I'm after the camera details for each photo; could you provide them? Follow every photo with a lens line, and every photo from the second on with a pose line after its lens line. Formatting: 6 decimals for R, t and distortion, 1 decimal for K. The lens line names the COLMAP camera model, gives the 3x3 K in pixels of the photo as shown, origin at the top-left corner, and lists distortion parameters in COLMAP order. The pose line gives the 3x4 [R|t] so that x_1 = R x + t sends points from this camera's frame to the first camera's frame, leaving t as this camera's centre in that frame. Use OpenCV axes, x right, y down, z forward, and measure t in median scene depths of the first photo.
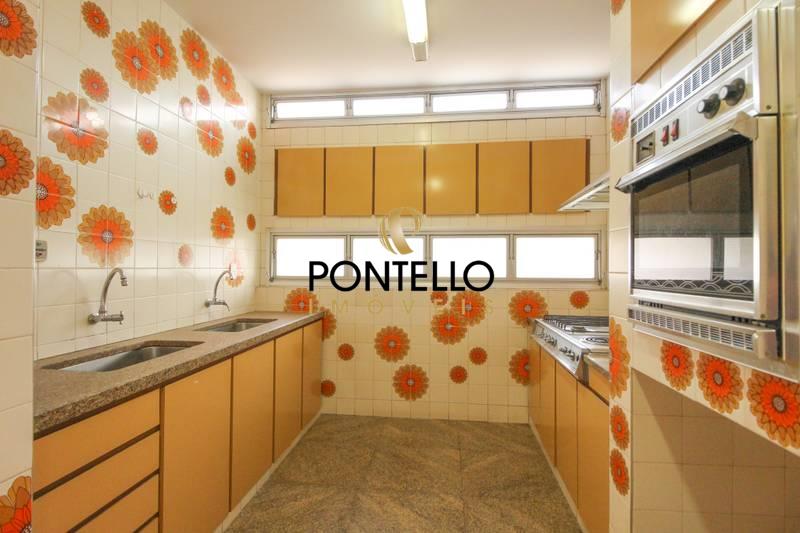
lens RADIAL K [[367.2, 0, 402.0], [0, 367.2, 263.5], [0, 0, 1]] dist [0.018866, -0.015767]
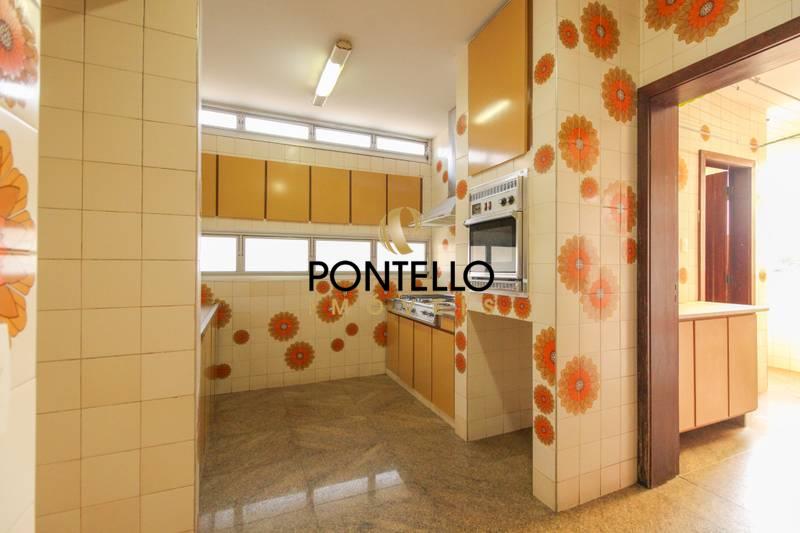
lens RADIAL K [[367.2, 0, 402.0], [0, 367.2, 263.5], [0, 0, 1]] dist [0.018866, -0.015767]
pose [[0.869072, 0.003075, 0.494677, -0.298657], [-0.005464, 0.999979, 0.003384, 0.004712], [-0.494656, -0.005643, 0.869070, -0.256303]]
